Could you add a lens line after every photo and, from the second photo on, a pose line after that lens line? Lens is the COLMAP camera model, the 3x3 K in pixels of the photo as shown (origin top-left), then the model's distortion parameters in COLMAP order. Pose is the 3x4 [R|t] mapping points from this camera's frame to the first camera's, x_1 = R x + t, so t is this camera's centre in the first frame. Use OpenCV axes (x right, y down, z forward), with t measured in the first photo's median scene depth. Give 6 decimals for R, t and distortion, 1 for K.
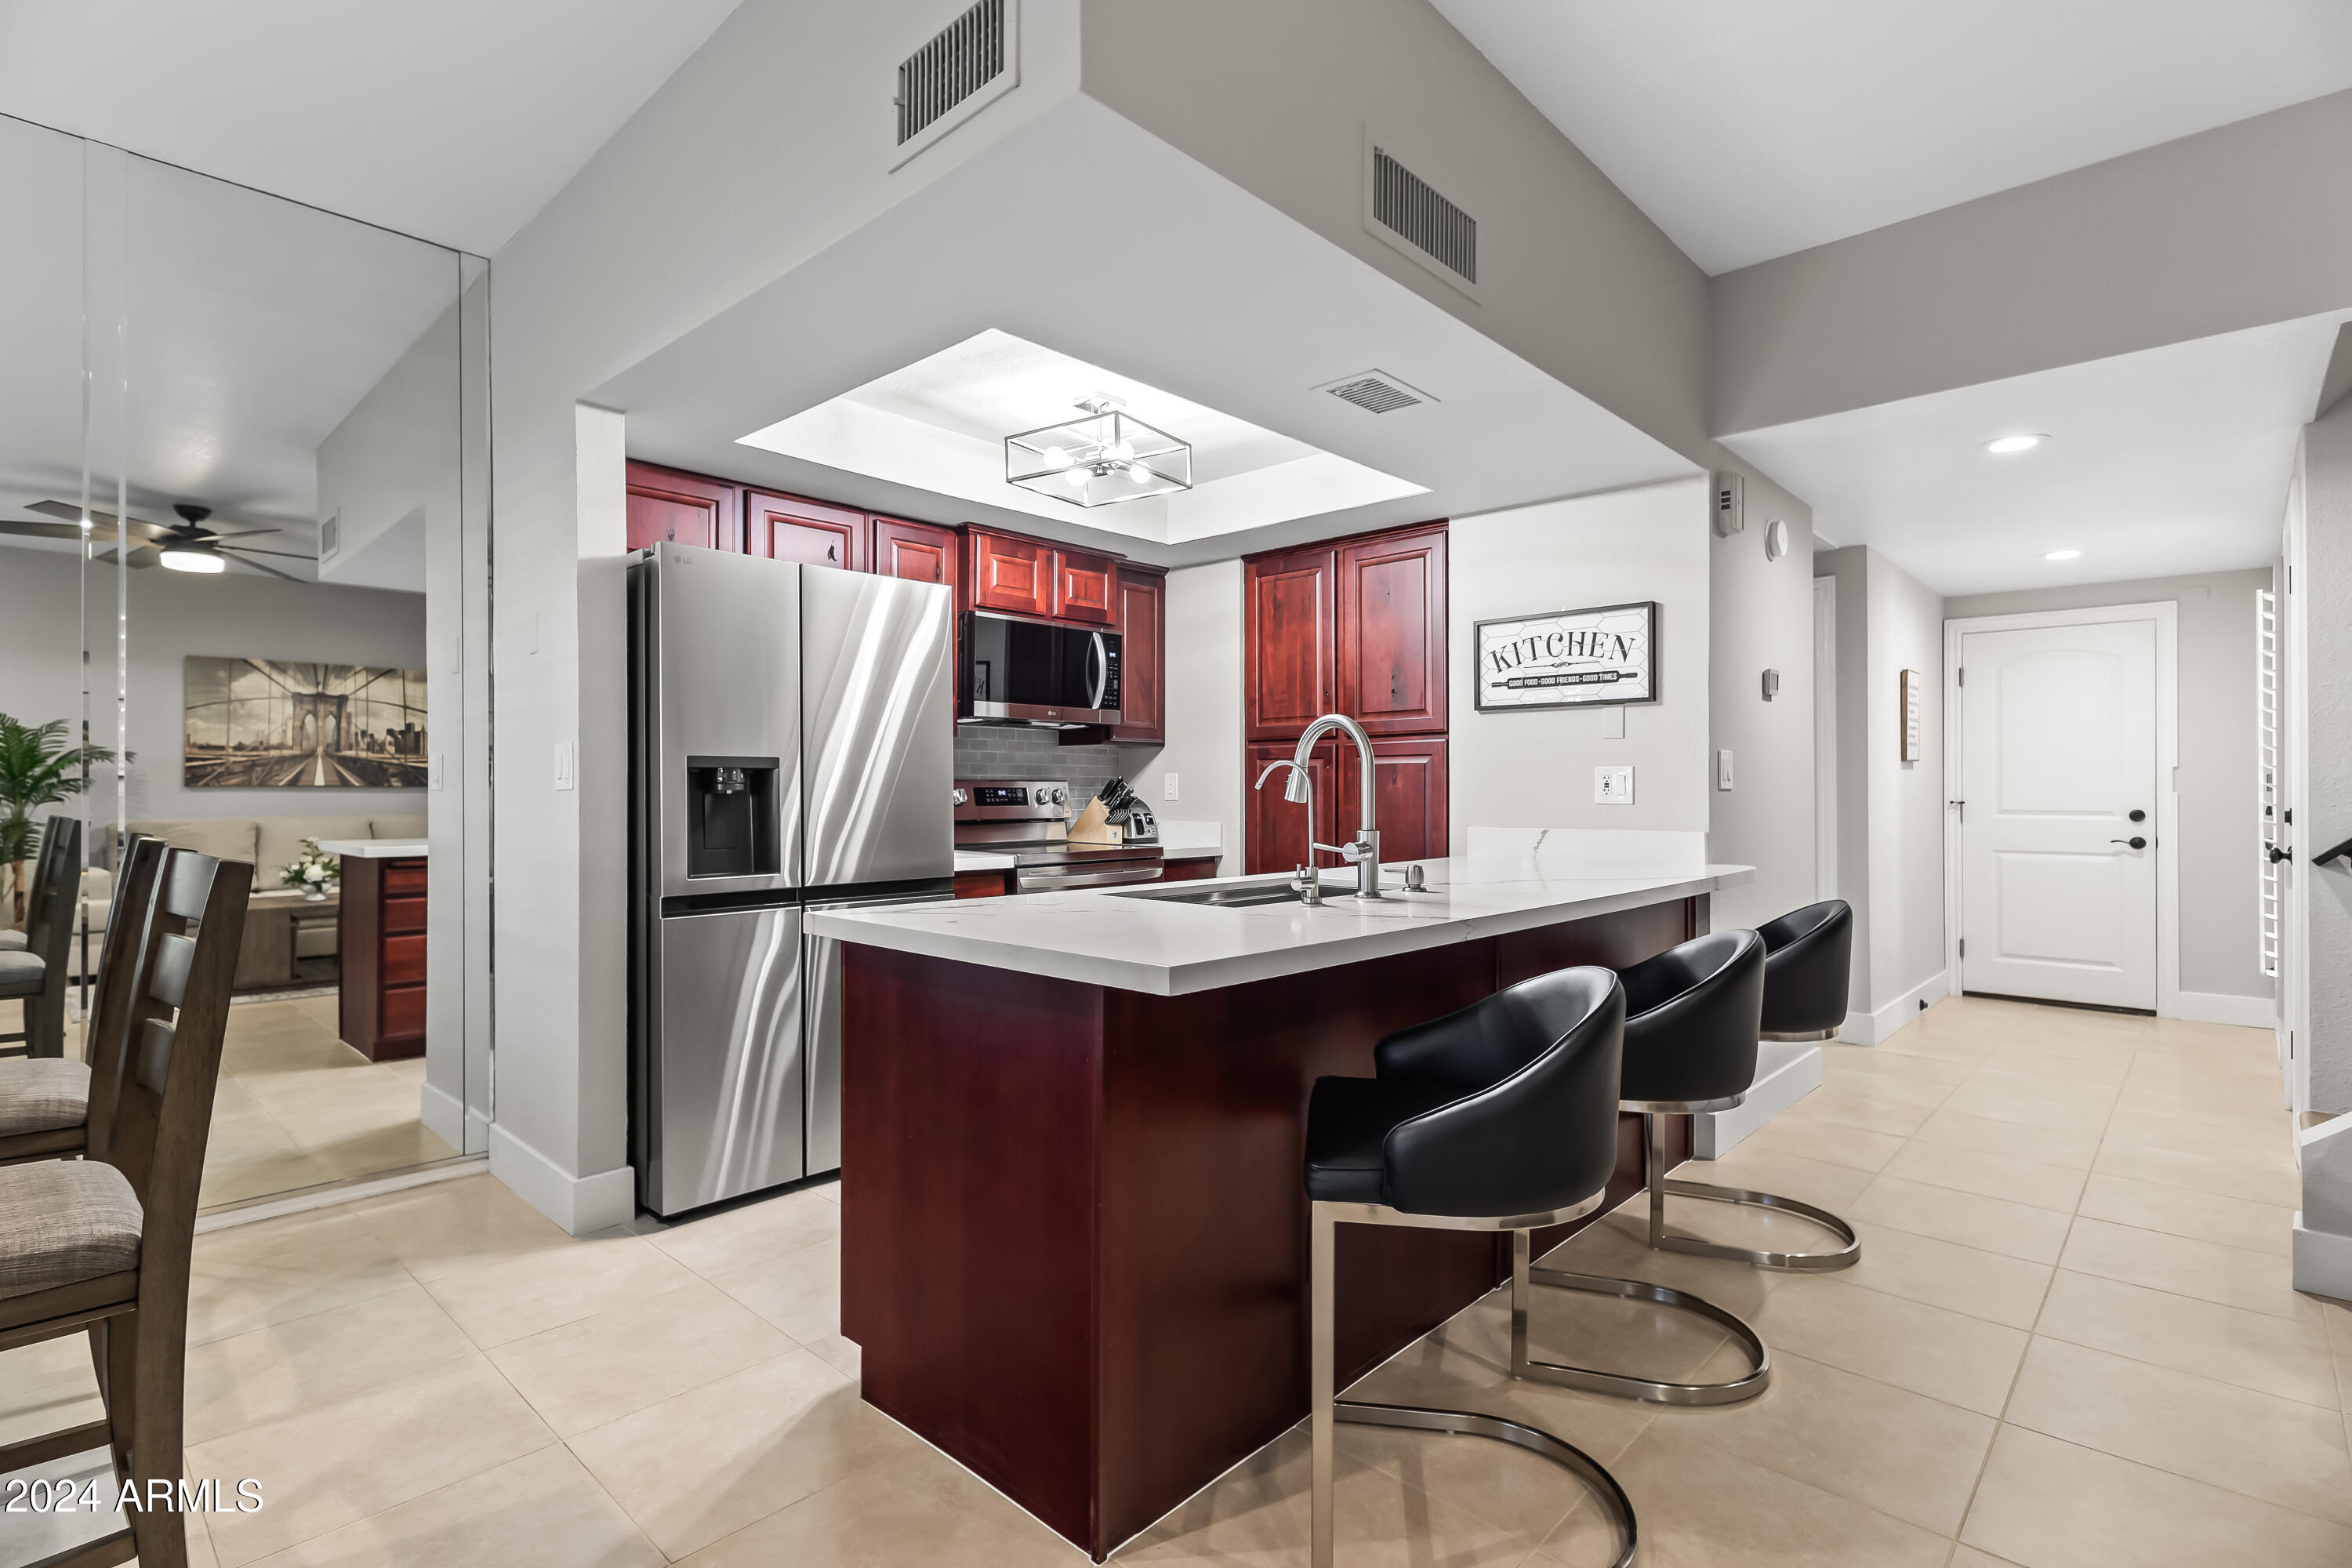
lens RADIAL K [[1119.5, 0, 1176.0], [0, 1119.5, 784.0], [0, 0, 1]] dist [0.003937, -0.000162]
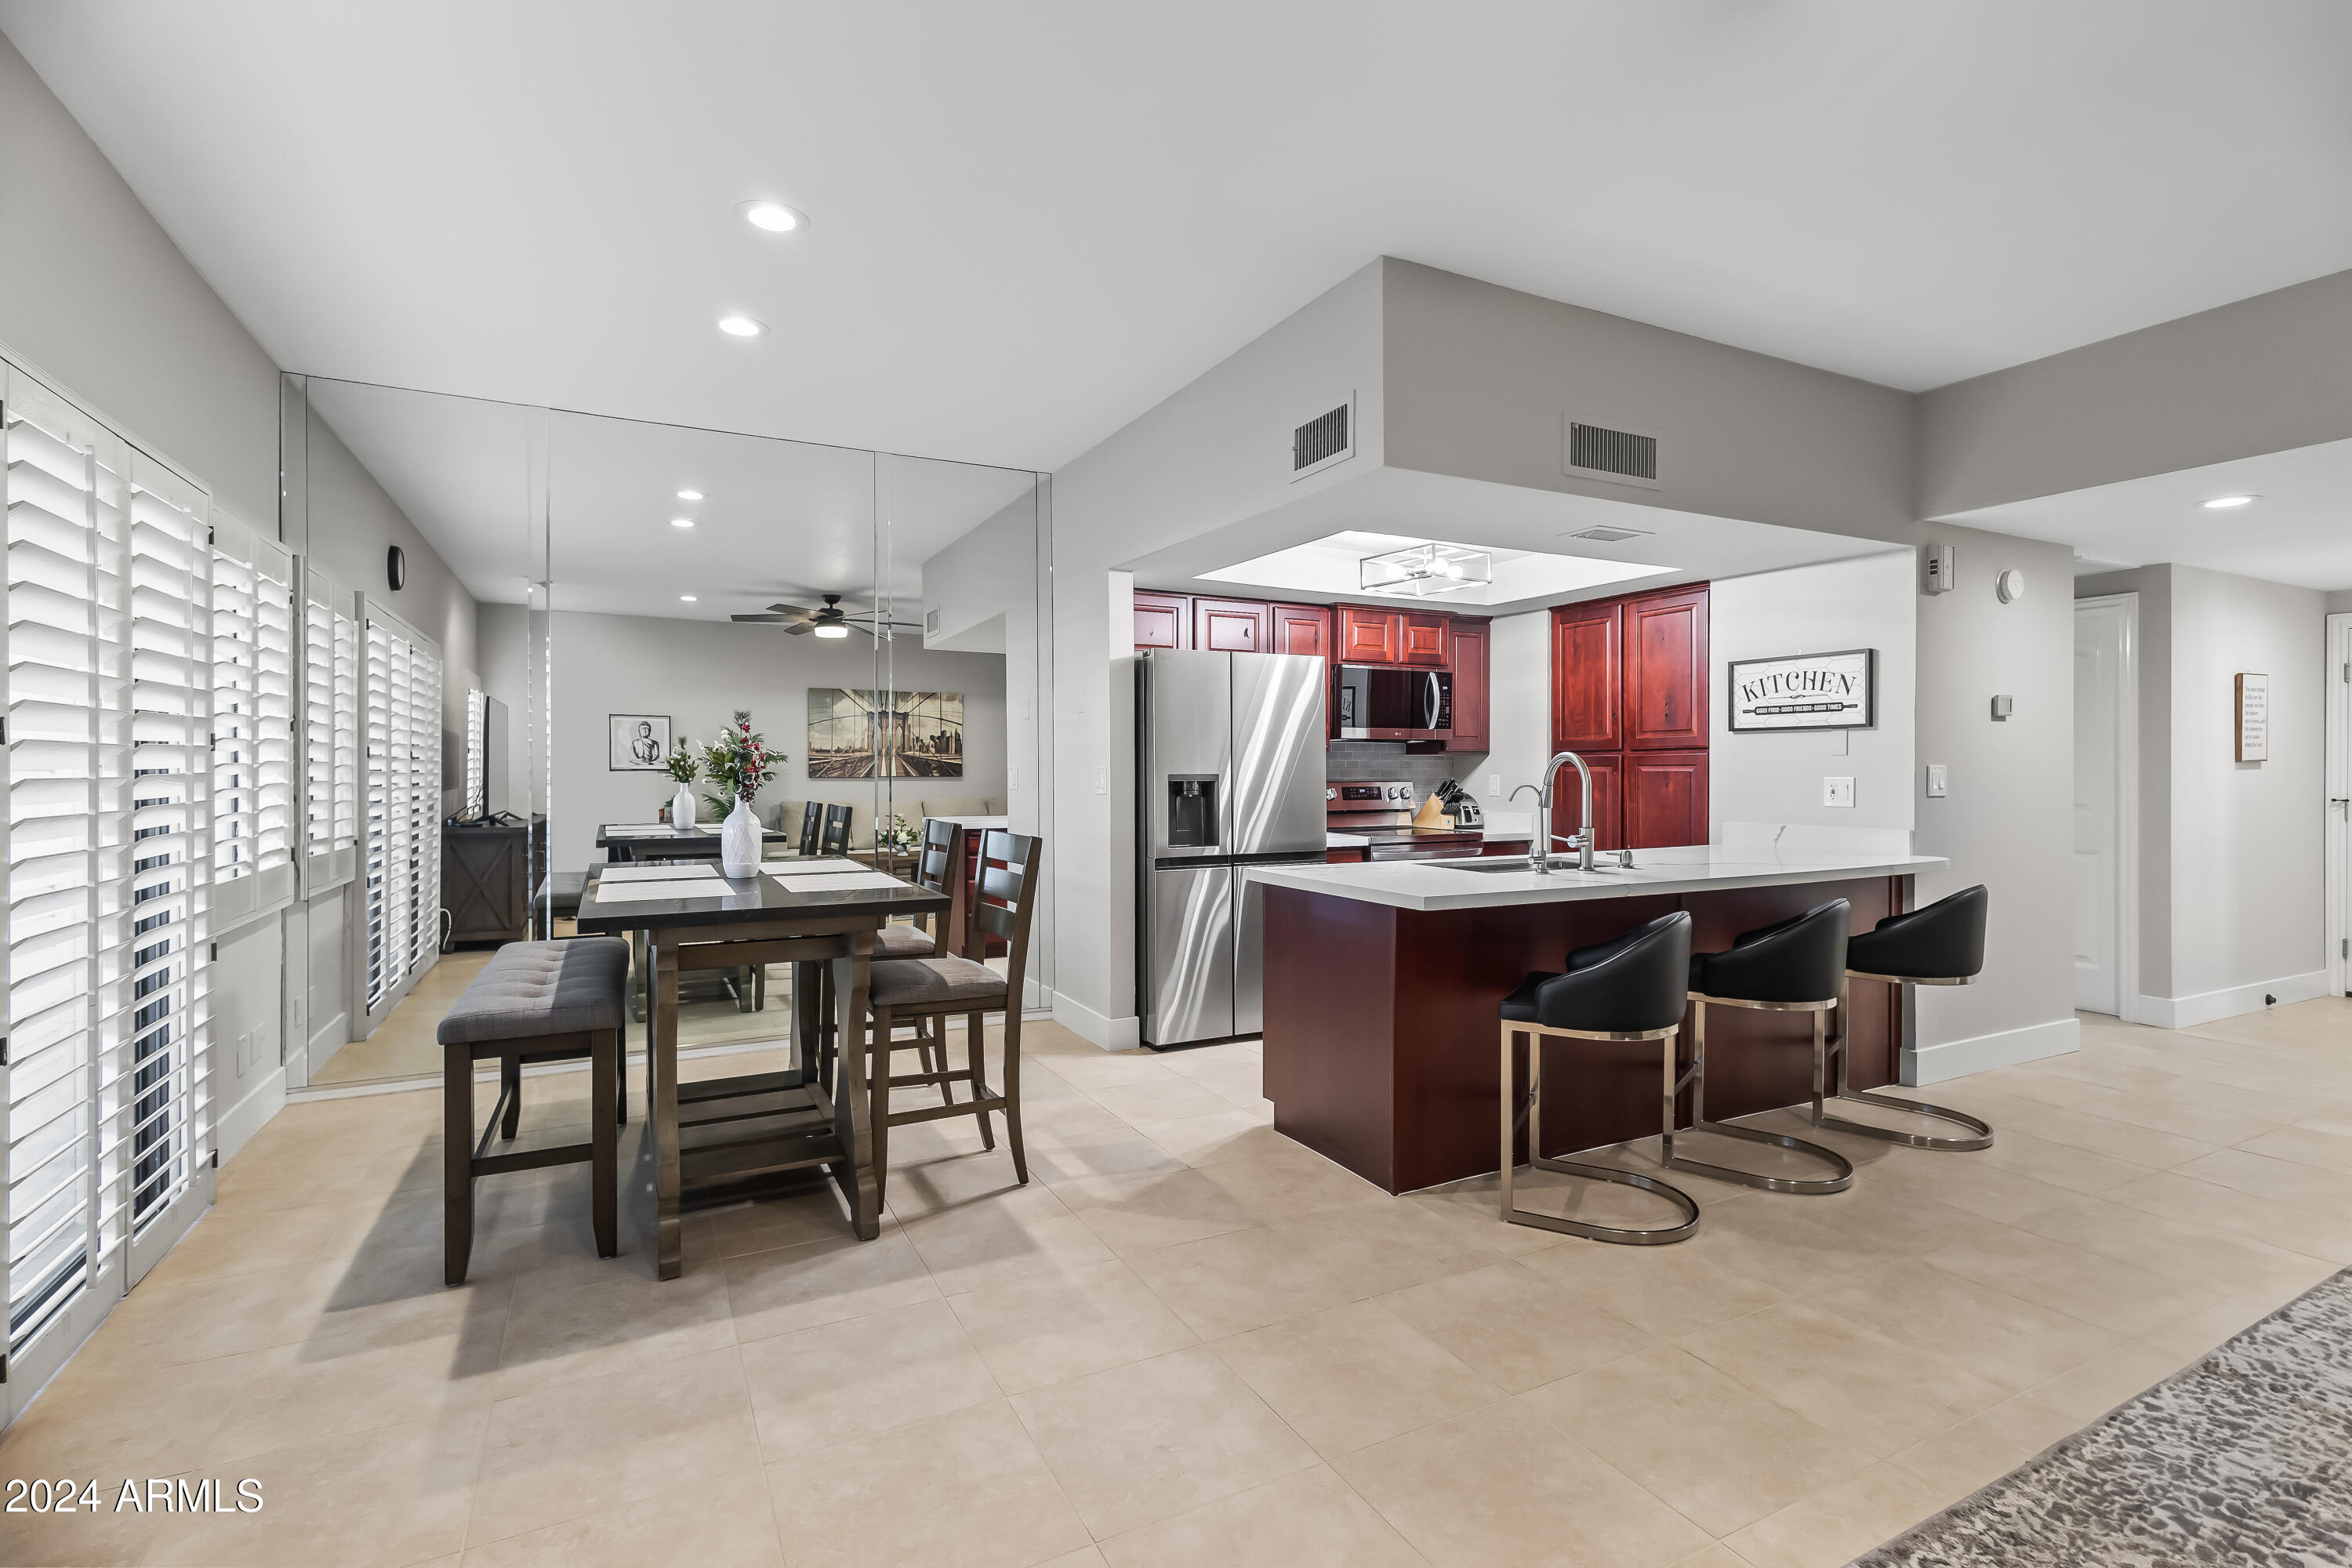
lens RADIAL K [[1076.7, 0, 1175.4], [0, 1076.7, 777.0], [0, 0, 1]] dist [-0.000641, -0.000289]
pose [[0.942345, 0.002151, -0.334636, 0.081071], [0.002358, 0.999912, 0.013066, -0.030609], [0.334634, -0.013102, 0.942257, -0.369642]]
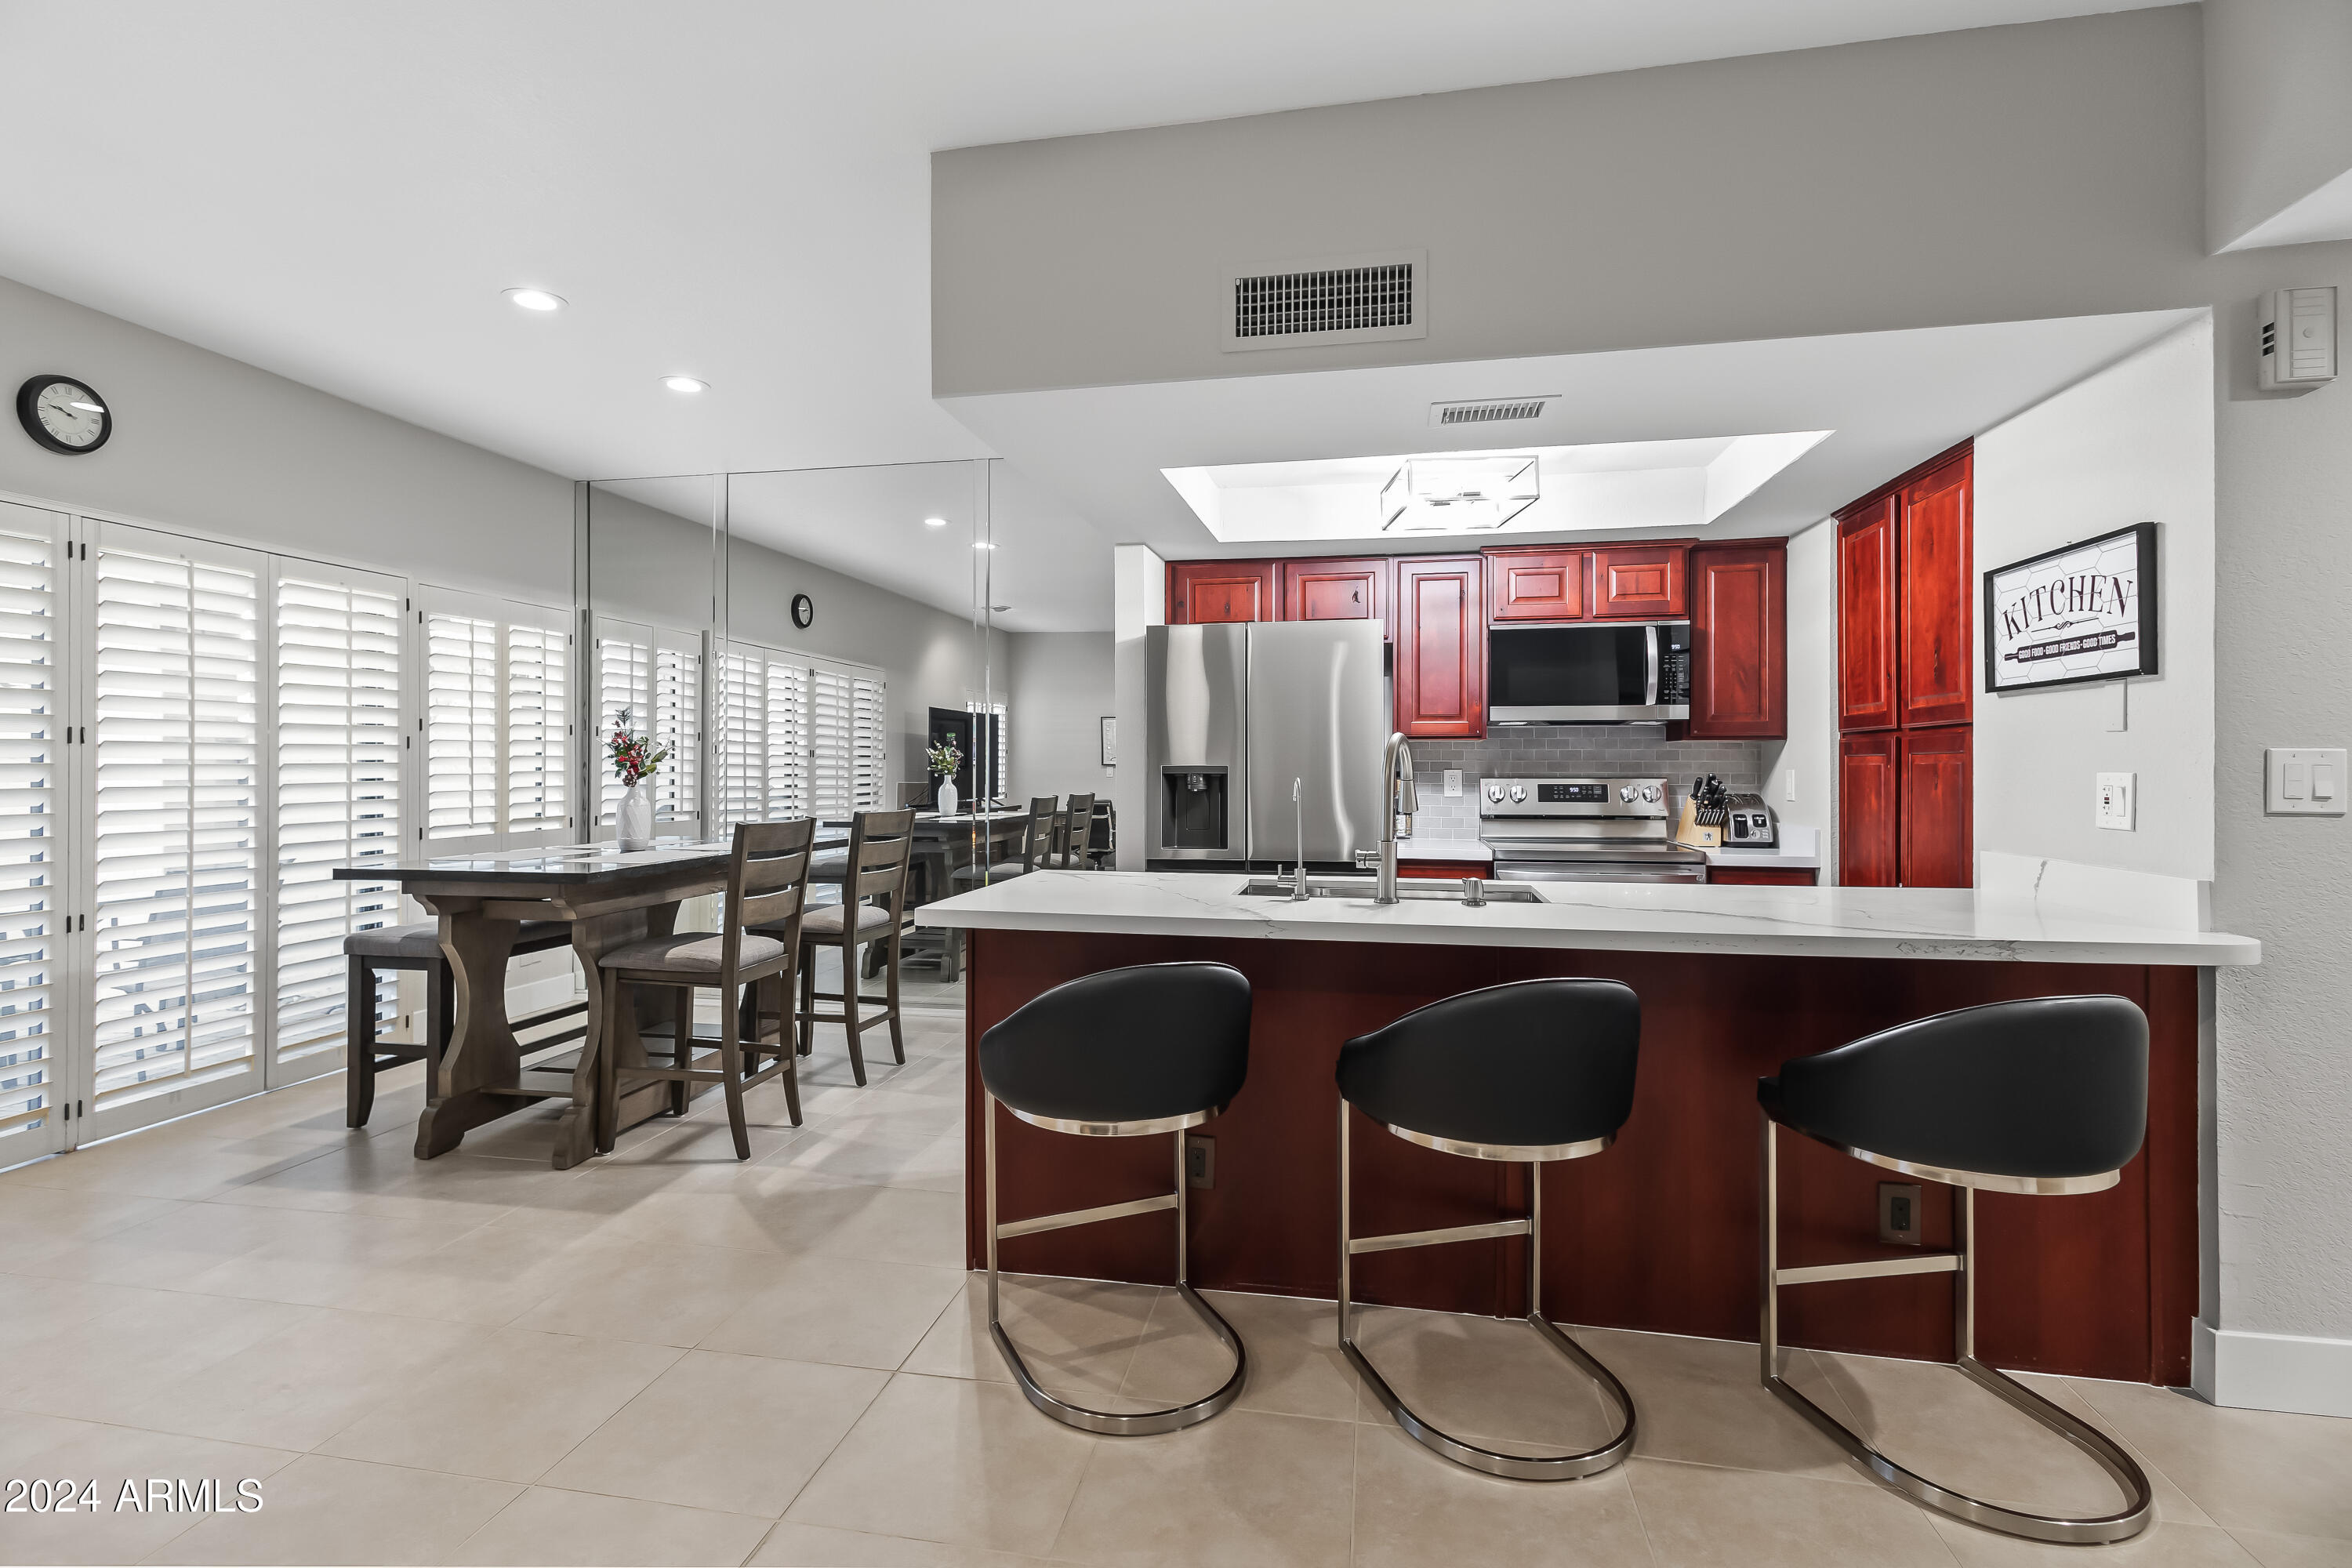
lens RADIAL K [[1121.7, 0, 1166.2], [0, 1121.7, 759.4], [0, 0, 1]] dist [0.002973, 0.000079]
pose [[0.535592, -0.003665, -0.844469, 0.595584], [0.003418, 0.999992, -0.002172, -0.021927], [0.844470, -0.001723, 0.535601, 0.144112]]
